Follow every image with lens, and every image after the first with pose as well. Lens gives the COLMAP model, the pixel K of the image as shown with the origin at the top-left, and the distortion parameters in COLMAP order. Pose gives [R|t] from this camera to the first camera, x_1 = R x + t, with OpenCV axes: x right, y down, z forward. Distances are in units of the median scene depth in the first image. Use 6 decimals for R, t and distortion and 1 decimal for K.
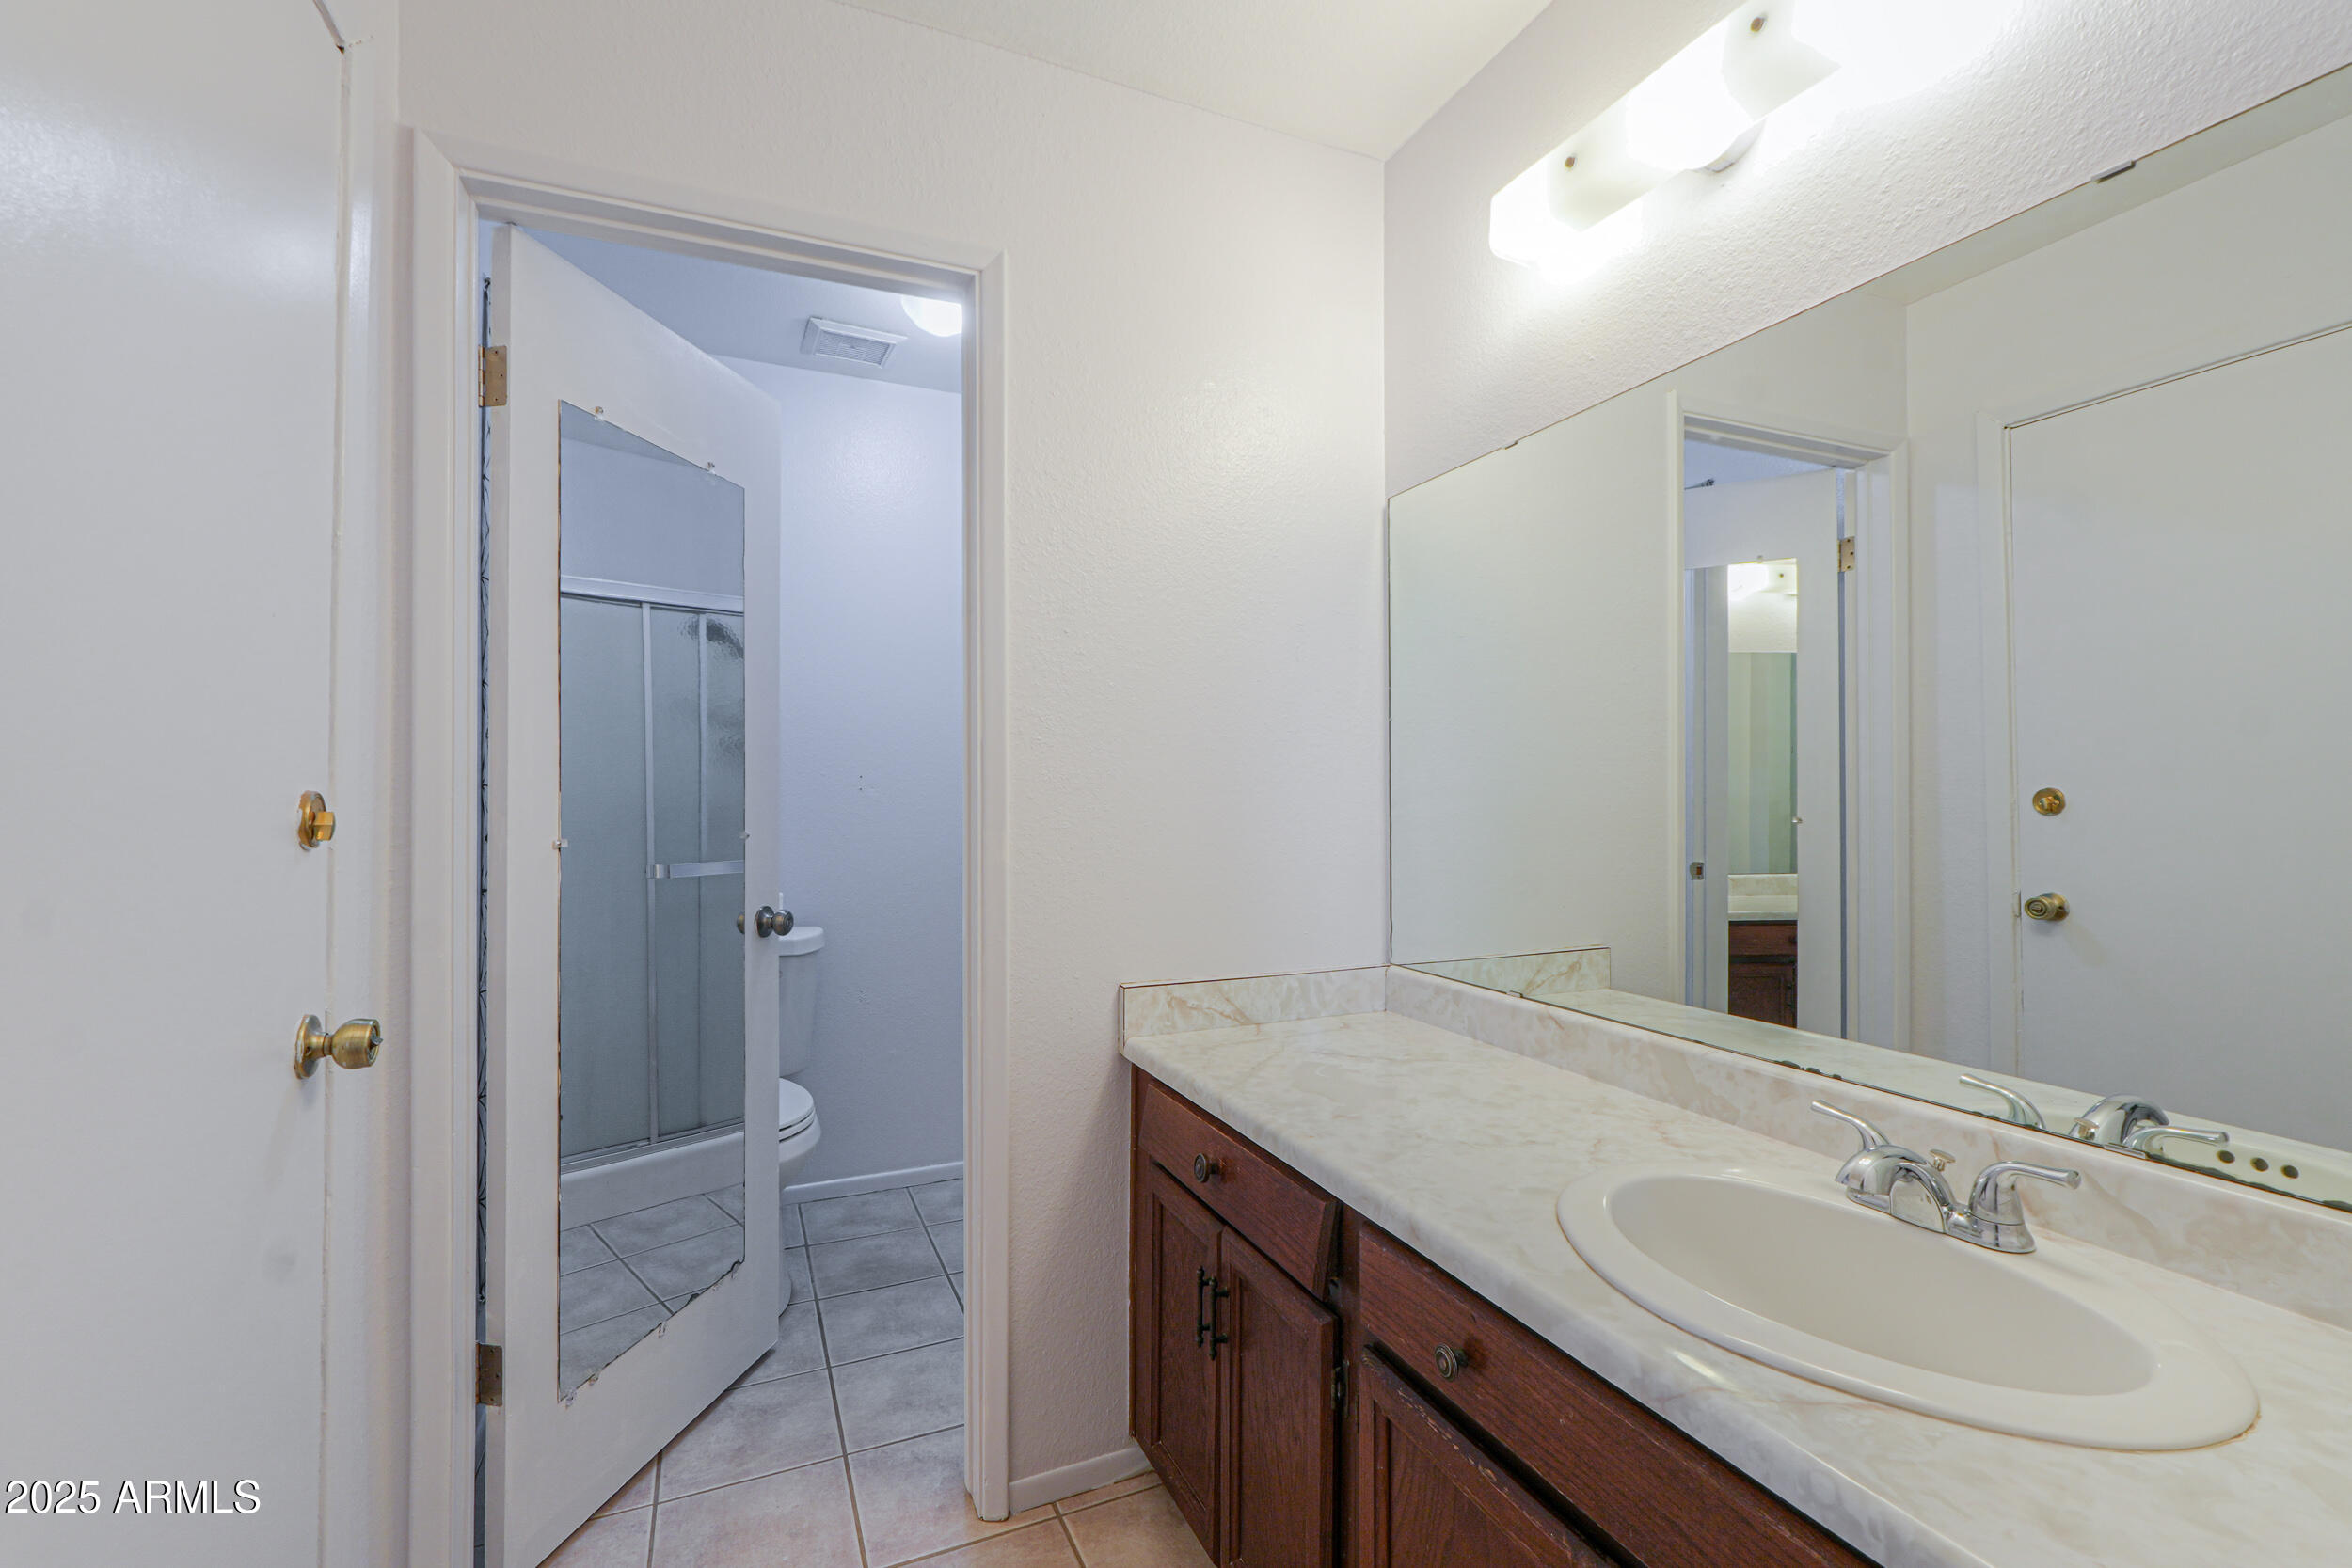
lens RADIAL K [[987.4, 0, 1176.0], [0, 987.4, 784.0], [0, 0, 1]] dist [-0.001642, -0.001228]
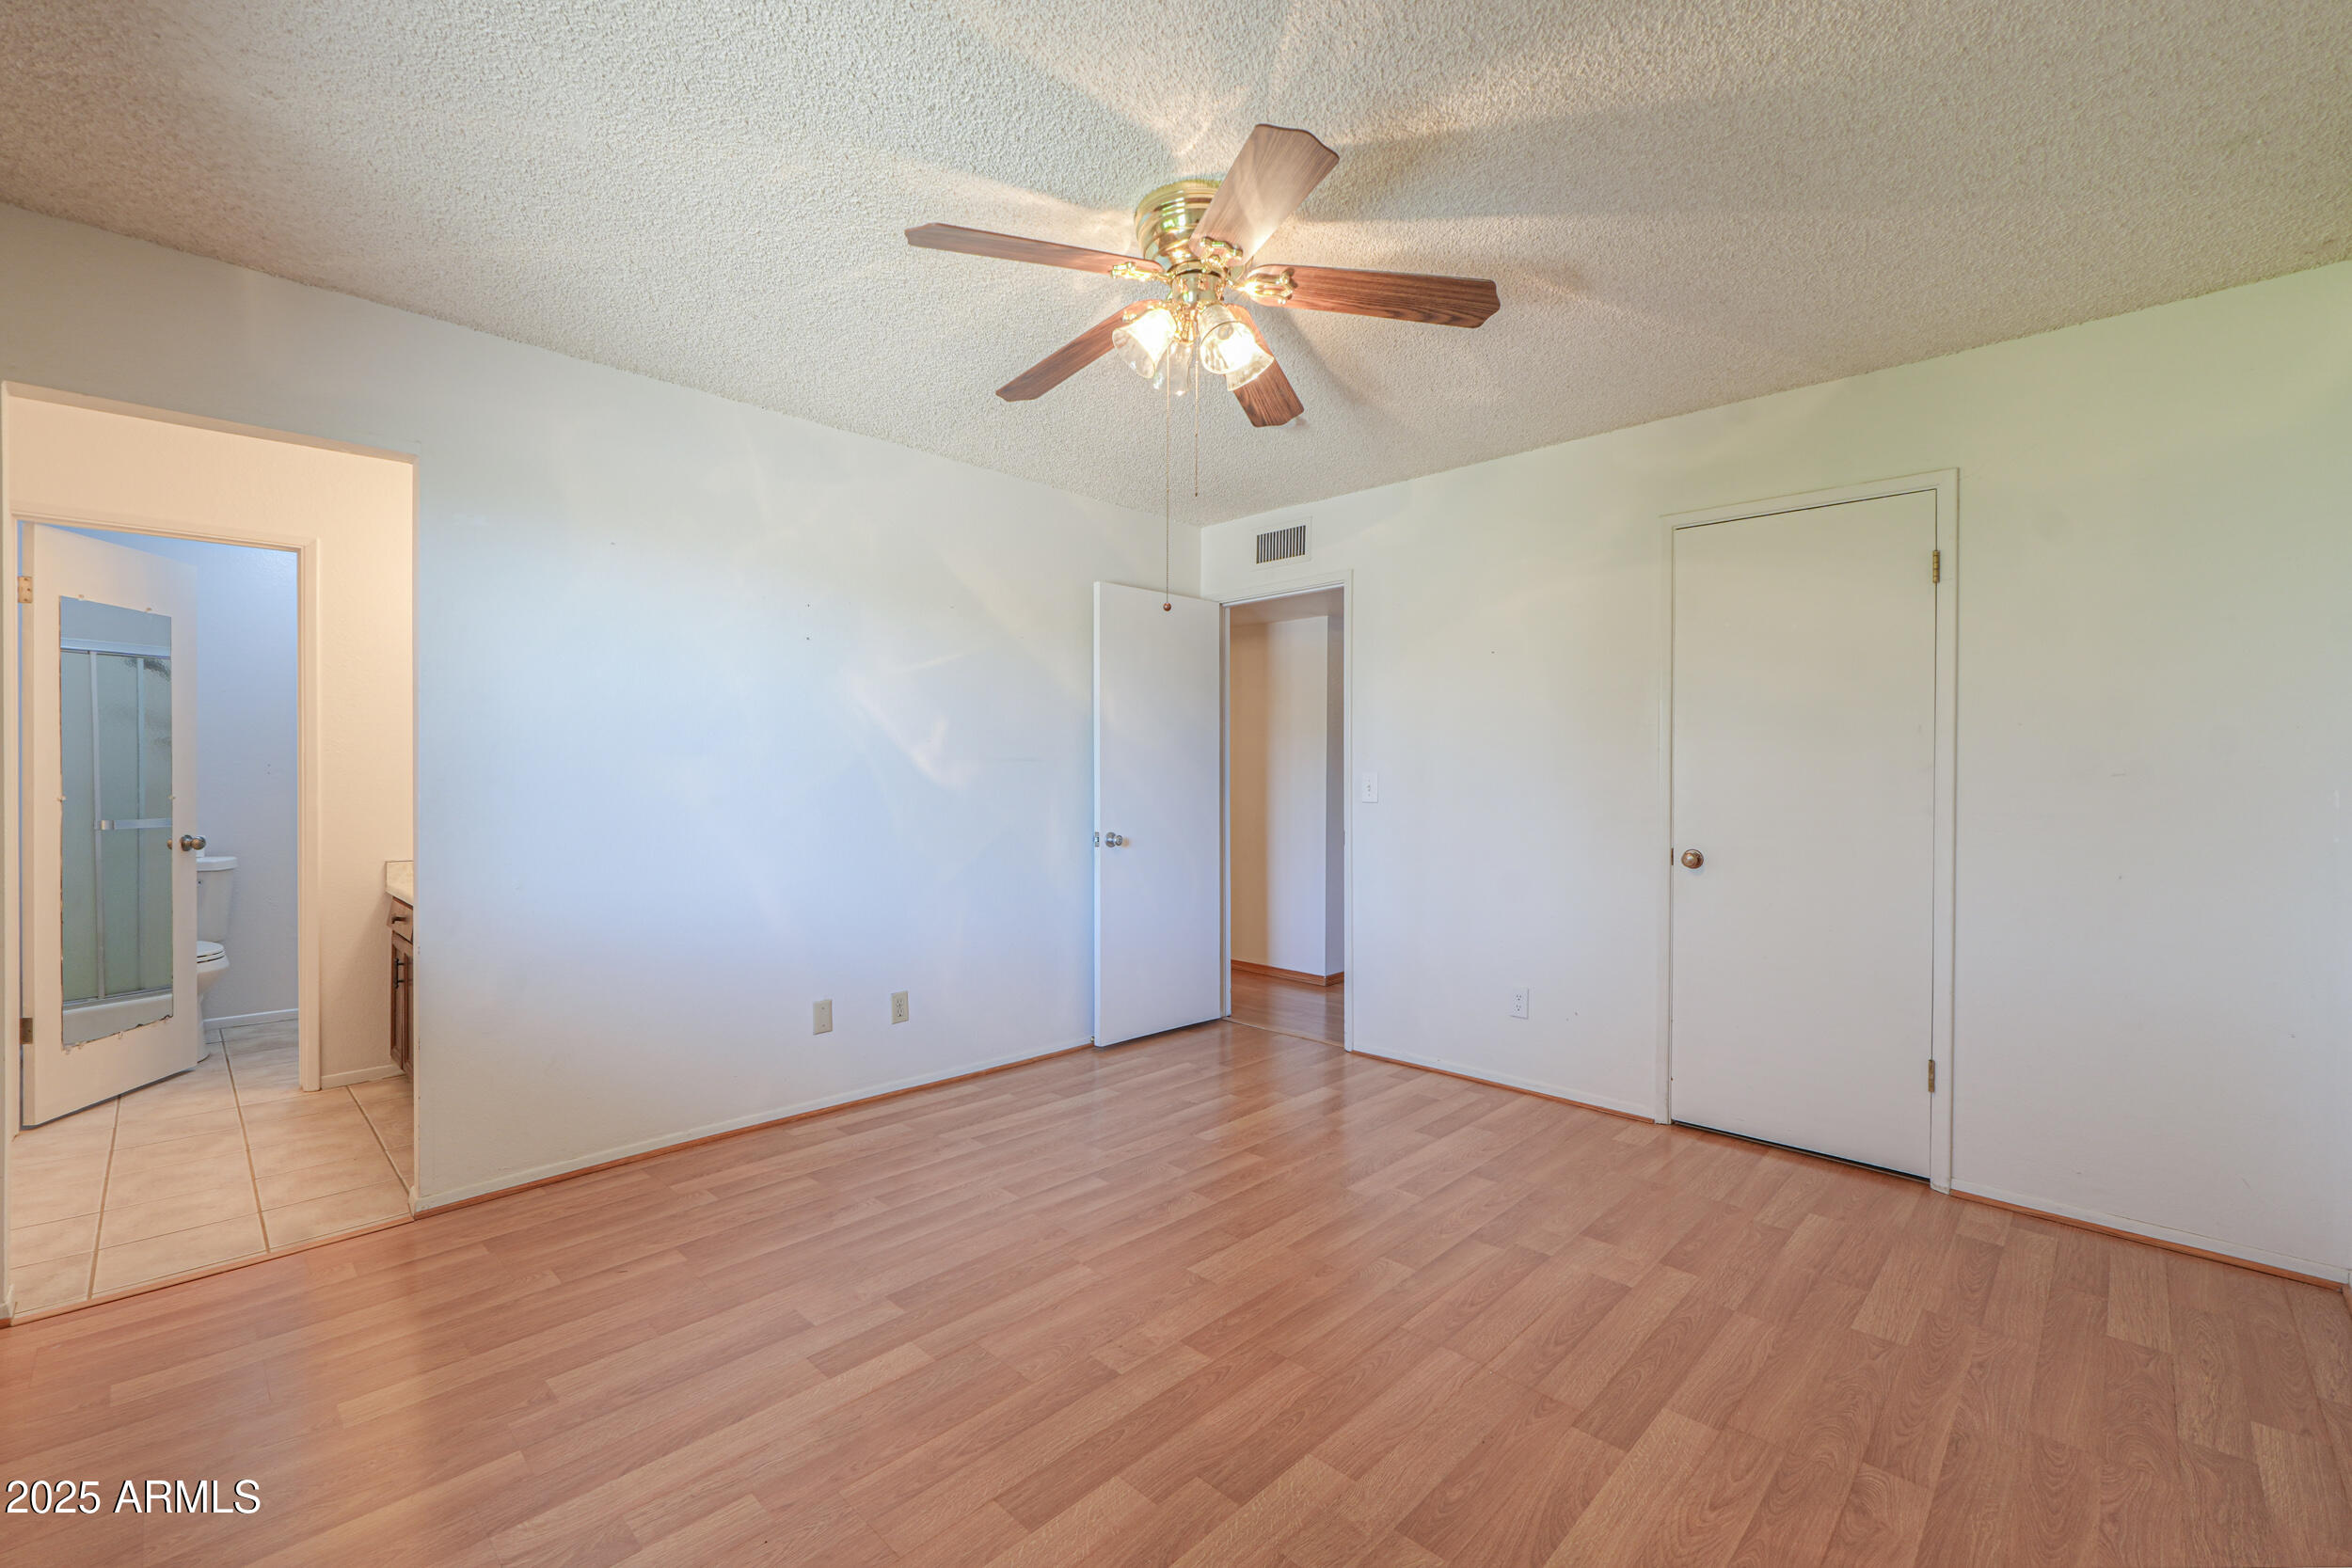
lens RADIAL K [[987.4, 0, 1176.0], [0, 987.4, 784.0], [0, 0, 1]] dist [-0.001642, -0.001228]
pose [[0.931250, 0.001784, 0.364375, 0.693729], [-0.007249, 0.999881, 0.013632, -0.015611], [-0.364308, -0.015336, 0.931152, -1.516136]]
